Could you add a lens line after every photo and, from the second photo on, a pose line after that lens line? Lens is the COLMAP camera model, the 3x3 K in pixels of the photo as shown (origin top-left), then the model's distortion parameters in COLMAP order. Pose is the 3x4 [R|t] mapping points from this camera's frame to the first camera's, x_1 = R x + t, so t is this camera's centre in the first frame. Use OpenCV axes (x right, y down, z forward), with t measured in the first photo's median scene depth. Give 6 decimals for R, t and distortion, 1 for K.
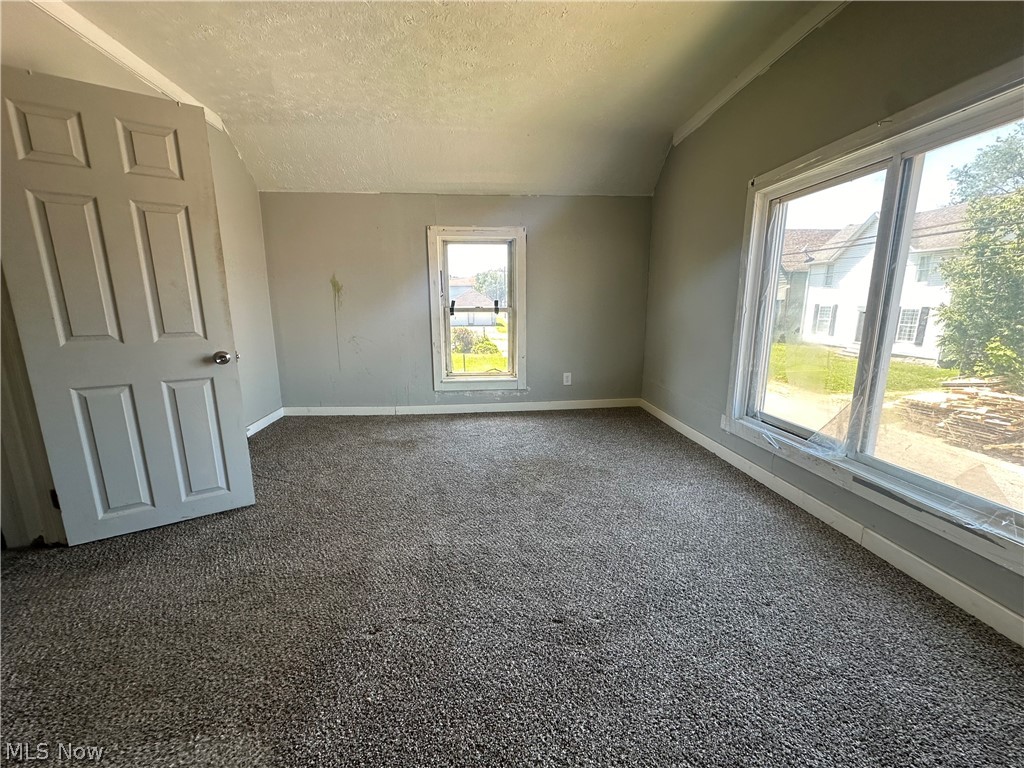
lens RADIAL K [[408.4, 0, 512.2], [0, 408.4, 381.0], [0, 0, 1]] dist [-0.000855, -0.000094]
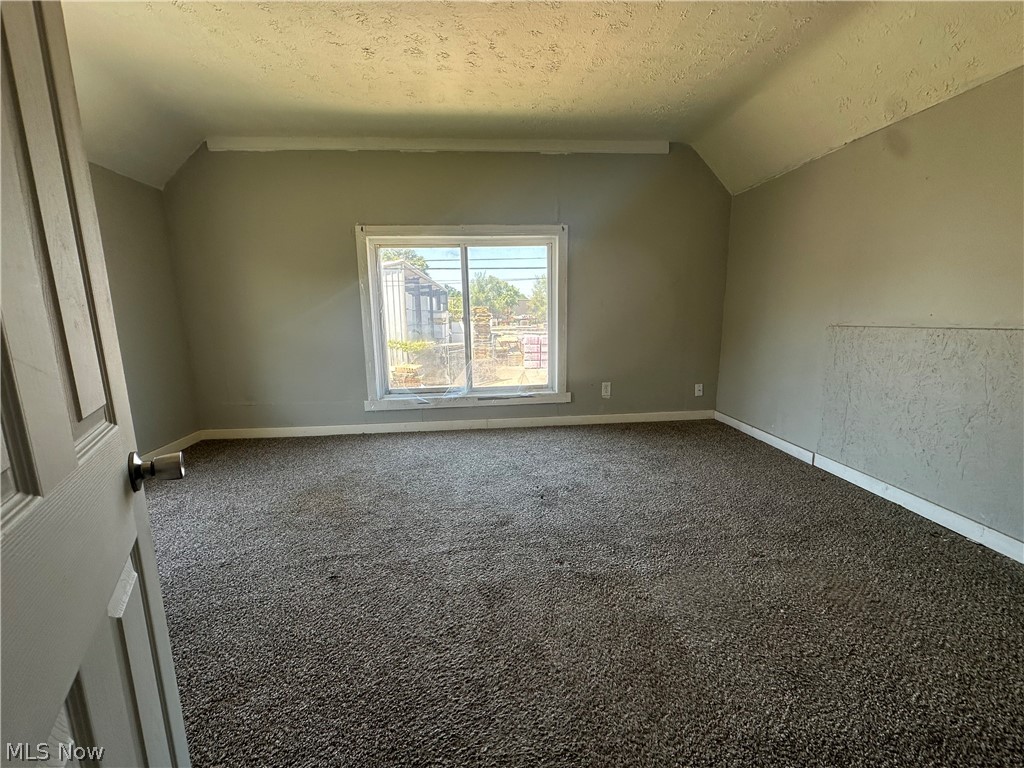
lens RADIAL K [[408.4, 0, 512.0], [0, 408.4, 382.9], [0, 0, 1]] dist [-0.000855, -0.000094]
pose [[0.000029, -0.172608, 0.984991, -0.974891], [0.201345, 0.964819, 0.169068, -0.126072], [-0.979520, 0.198318, 0.034782, 0.626076]]
